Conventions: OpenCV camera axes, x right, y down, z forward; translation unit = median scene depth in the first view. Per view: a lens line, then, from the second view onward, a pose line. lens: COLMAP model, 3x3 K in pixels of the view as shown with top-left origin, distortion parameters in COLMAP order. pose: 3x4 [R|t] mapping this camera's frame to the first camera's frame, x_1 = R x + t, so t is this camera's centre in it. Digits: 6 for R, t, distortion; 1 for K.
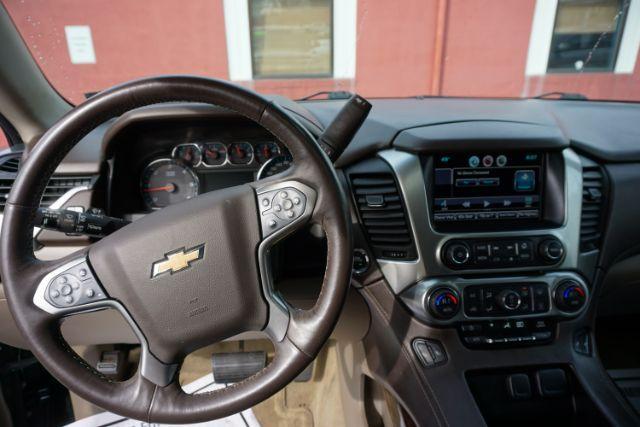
lens RADIAL K [[427.9, 0, 319.8], [0, 427.9, 210.8], [0, 0, 1]] dist [-0.037558, 0.024494]
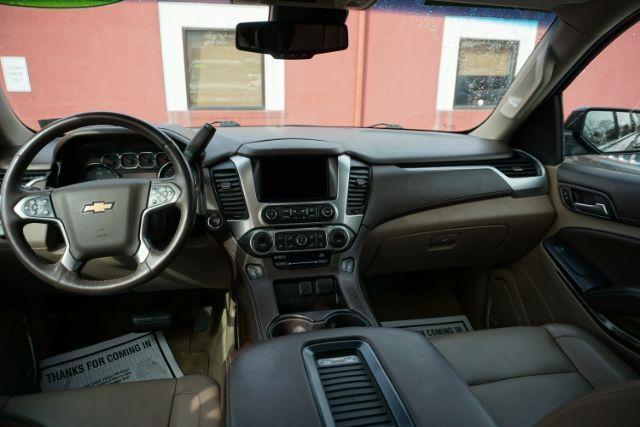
lens RADIAL K [[427.9, 0, 319.8], [0, 427.9, 210.8], [0, 0, 1]] dist [-0.037558, 0.024494]
pose [[0.992118, -0.011120, 0.124817, 0.277574], [0.019768, 0.997471, -0.068264, 0.191766], [-0.123742, 0.070193, 0.989829, -0.680298]]
